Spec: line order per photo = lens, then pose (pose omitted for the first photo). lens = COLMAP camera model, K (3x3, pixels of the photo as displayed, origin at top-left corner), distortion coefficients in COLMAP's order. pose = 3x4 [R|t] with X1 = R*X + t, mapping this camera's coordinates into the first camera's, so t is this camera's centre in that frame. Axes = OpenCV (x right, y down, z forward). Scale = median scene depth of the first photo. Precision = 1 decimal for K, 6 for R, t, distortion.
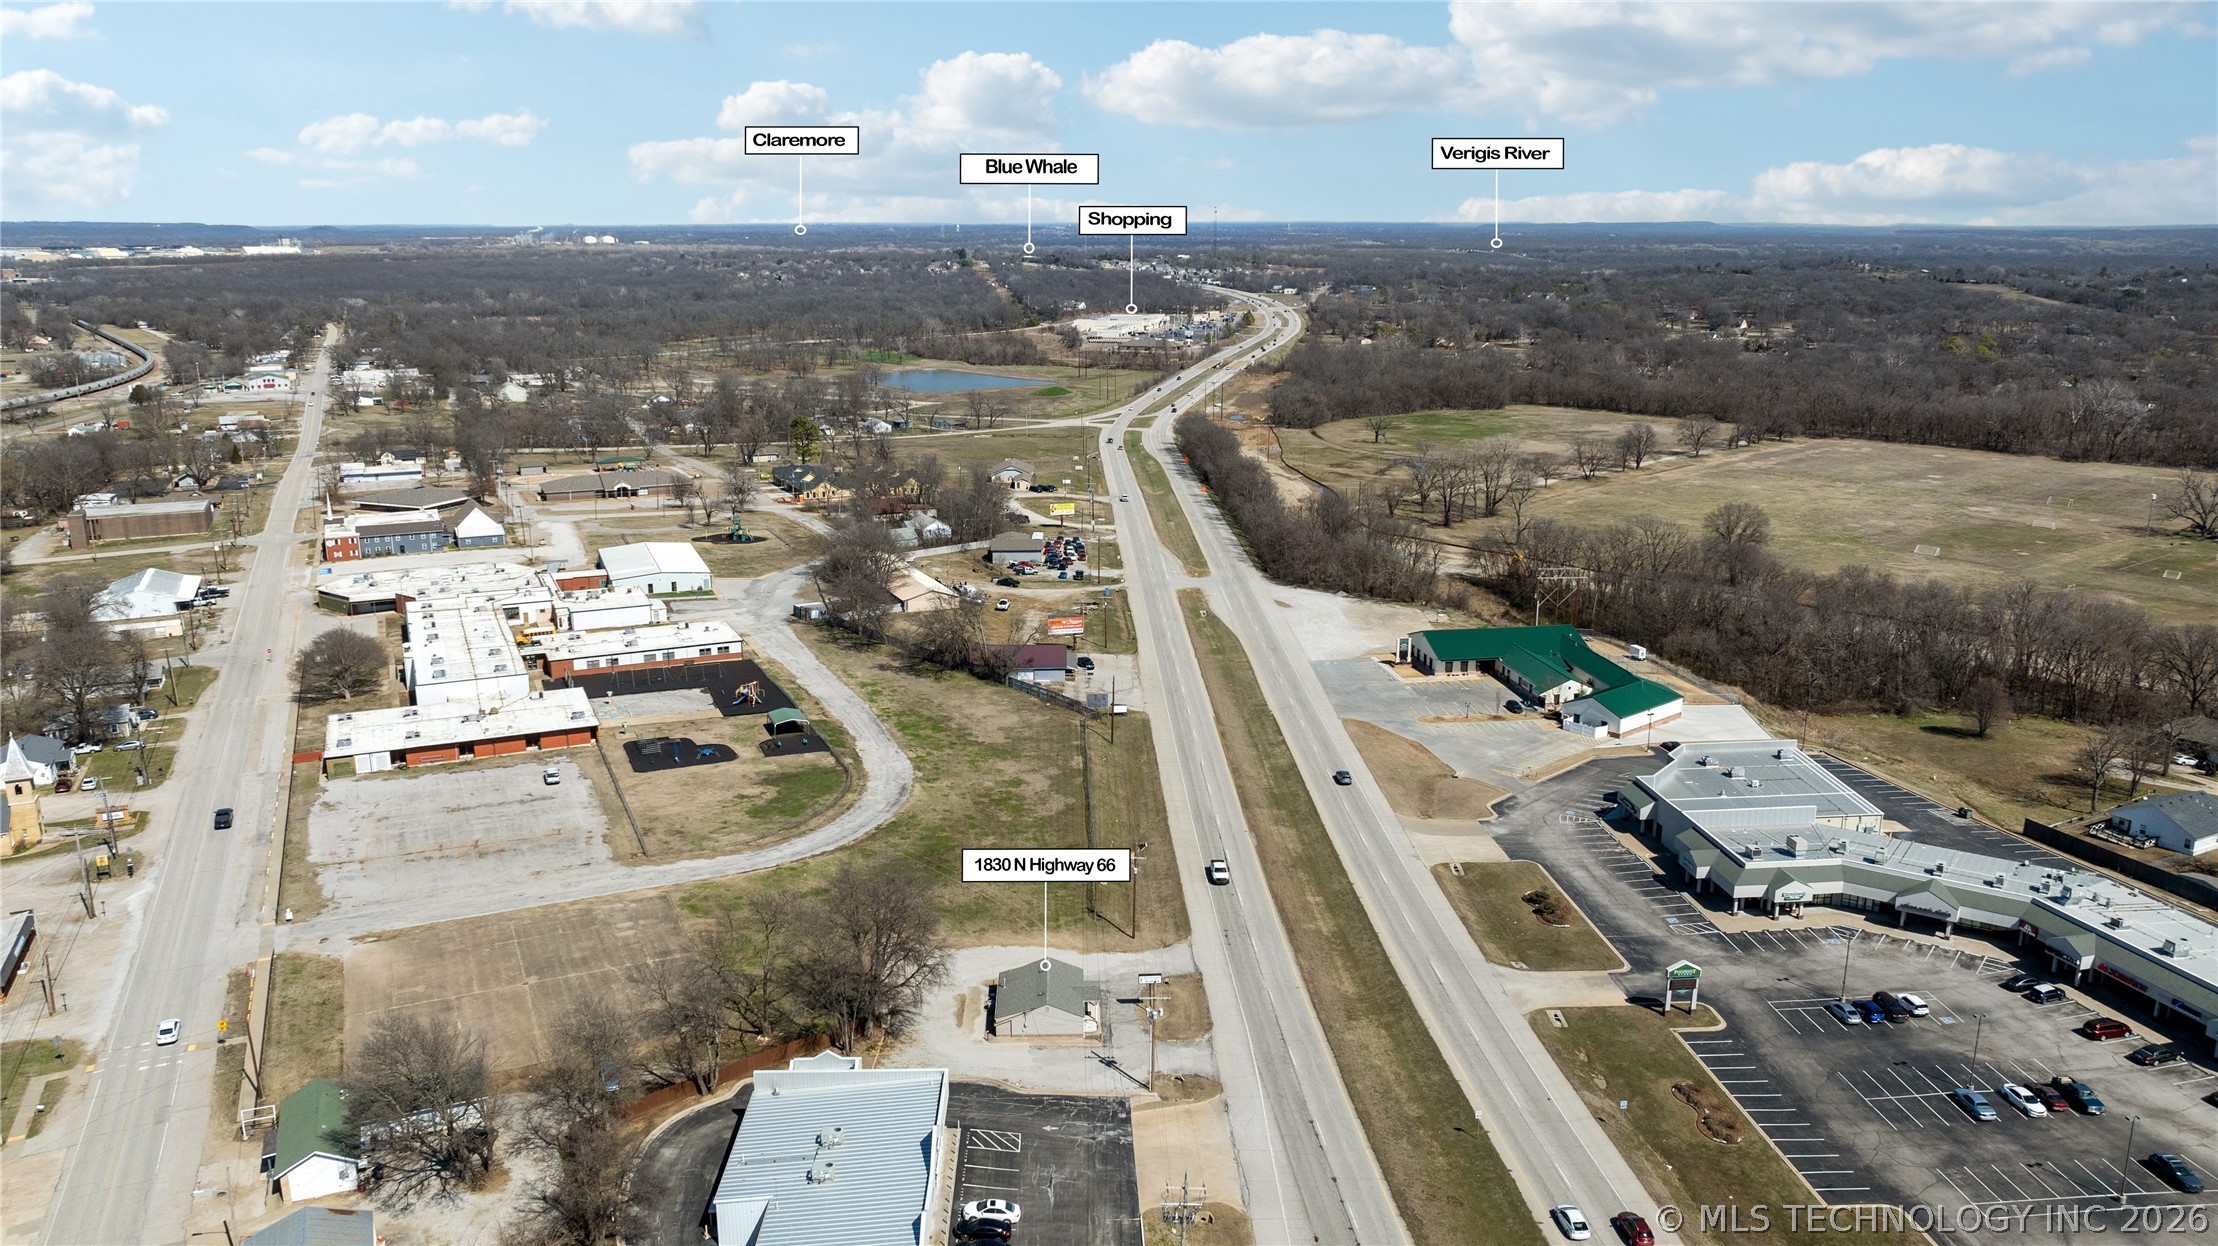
lens RADIAL K [[1585.3, 0, 1109.0], [0, 1585.3, 623.0], [0, 0, 1]] dist [-0.014317, -0.003899]
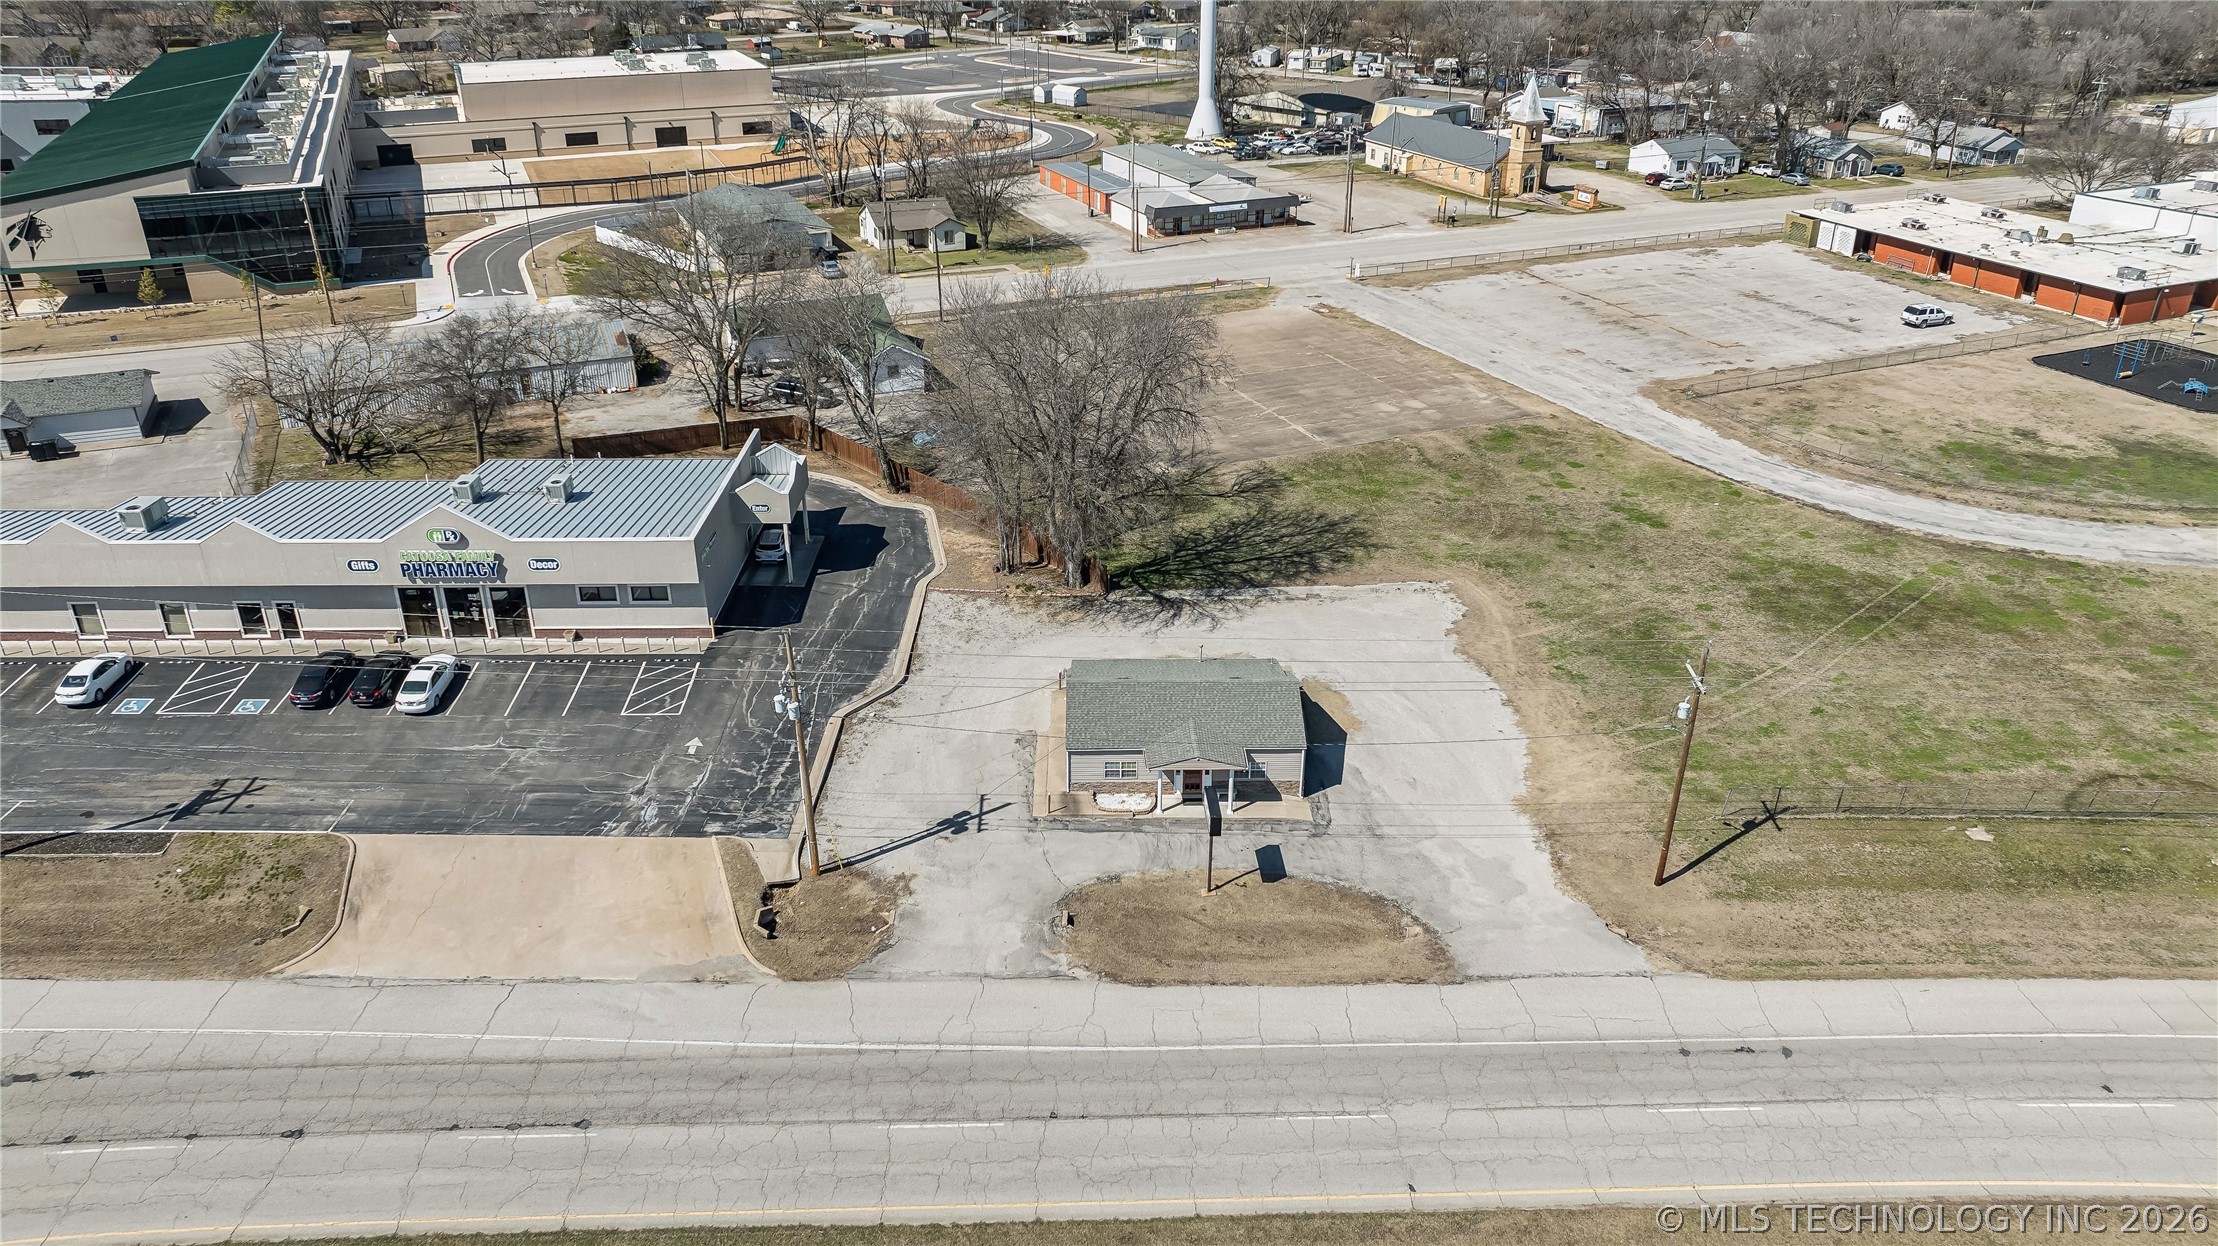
lens RADIAL K [[1576.0, 0, 1109.0], [0, 1576.0, 623.0], [0, 0, 1]] dist [-0.051957, 0.063754]
pose [[-0.014686, 0.436978, -0.899352, 0.242657], [-0.241649, 0.871236, 0.427263, 0.018024], [0.970253, 0.223602, 0.092800, 0.640252]]
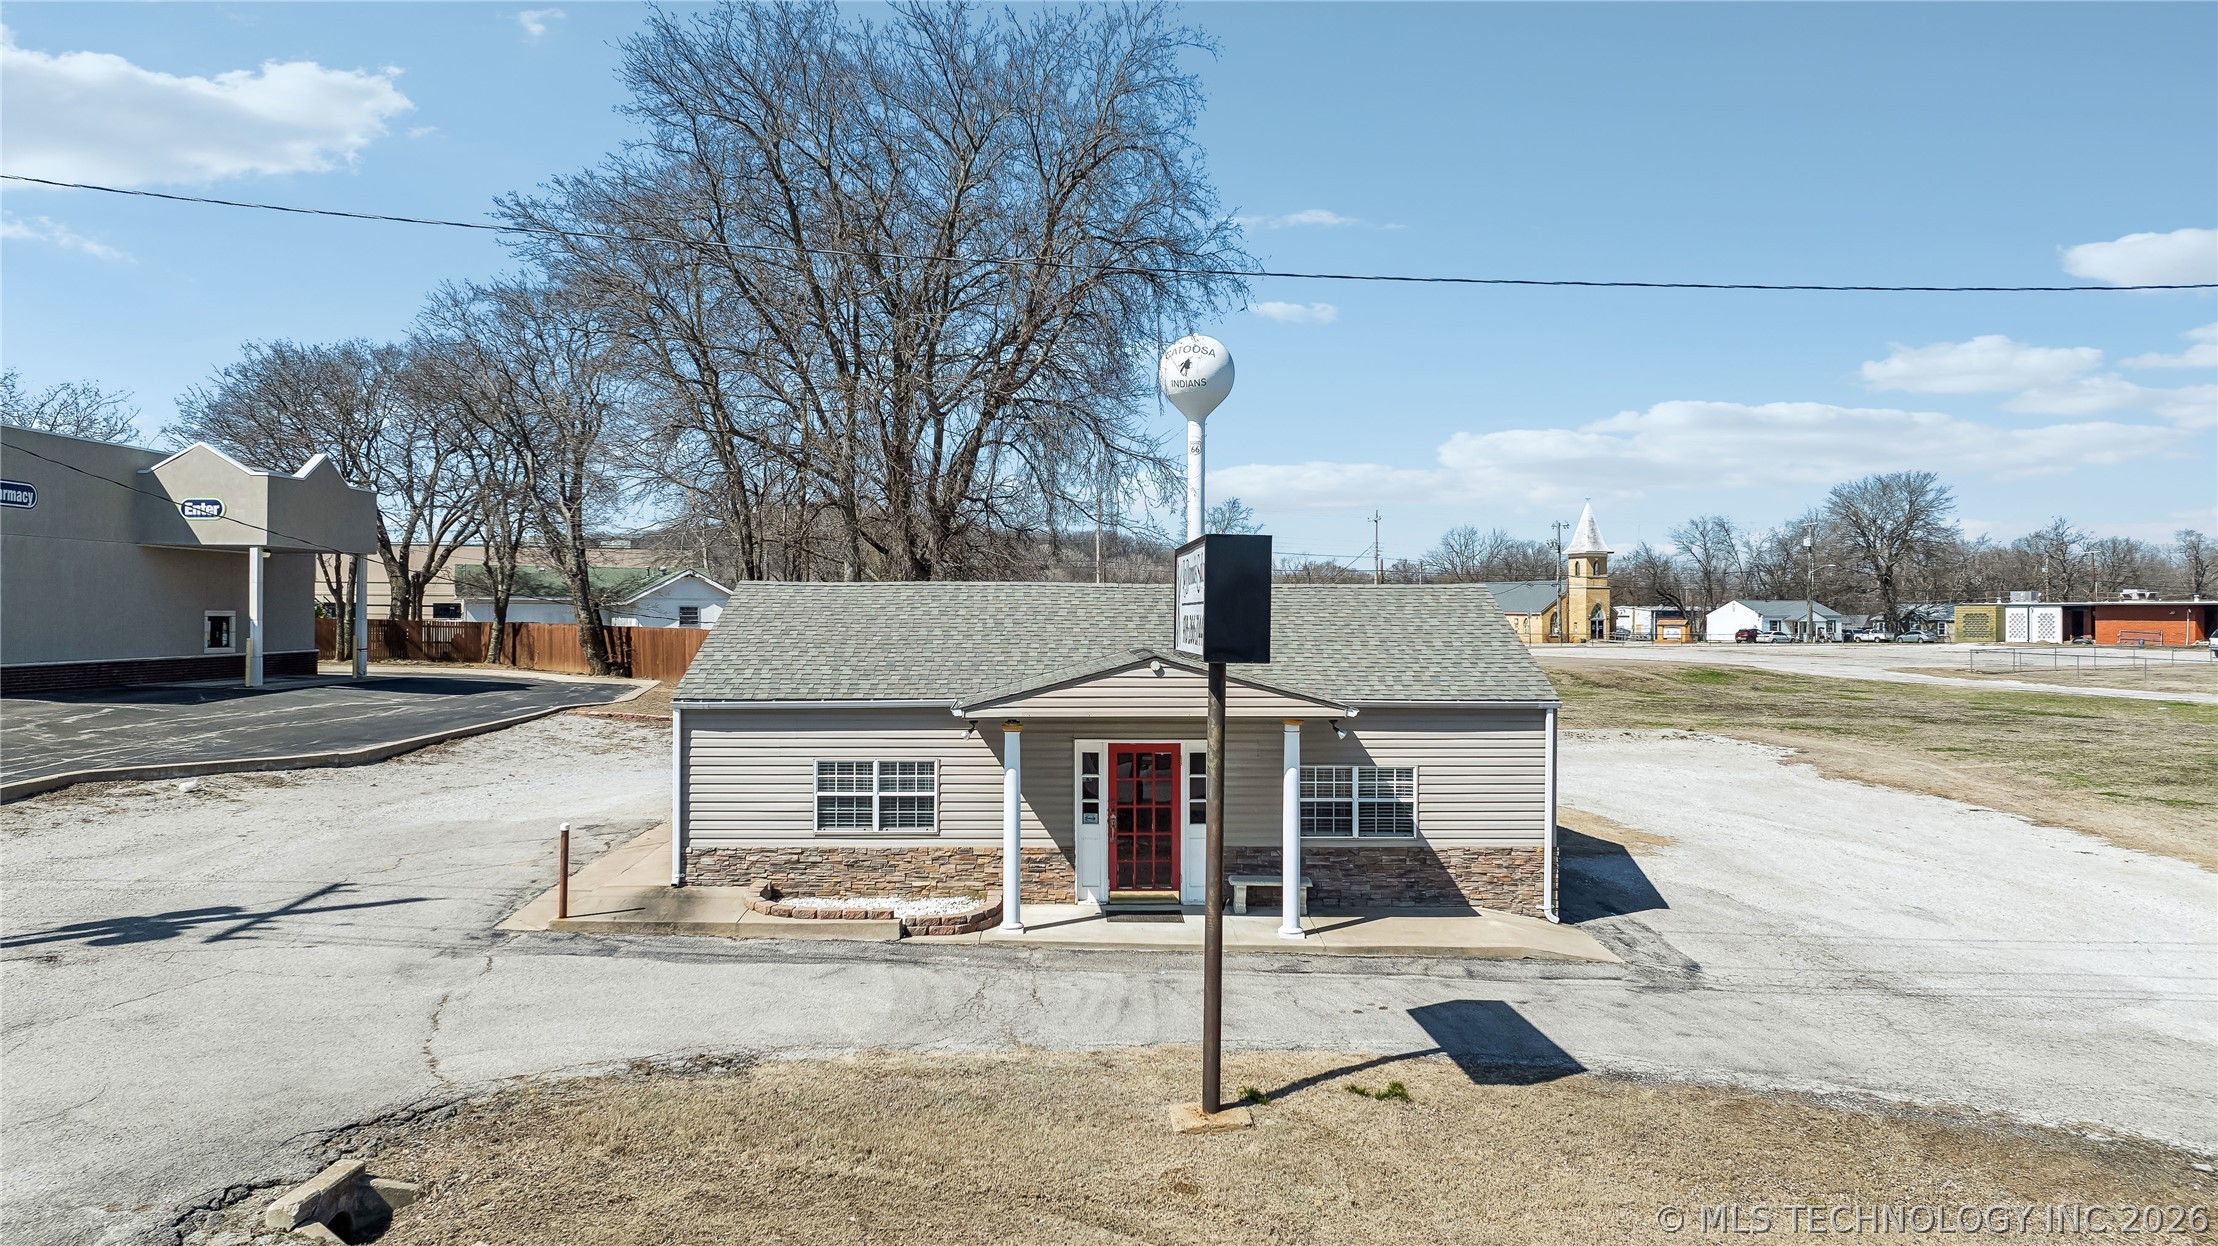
lens RADIAL K [[1576.0, 0, 1109.0], [0, 1576.0, 623.0], [0, 0, 1]] dist [-0.051957, 0.063754]
pose [[-0.014656, 0.004818, -0.999881, 0.067577], [-0.245047, 0.969476, 0.008263, 0.155987], [0.969400, 0.245139, -0.013028, 0.686419]]
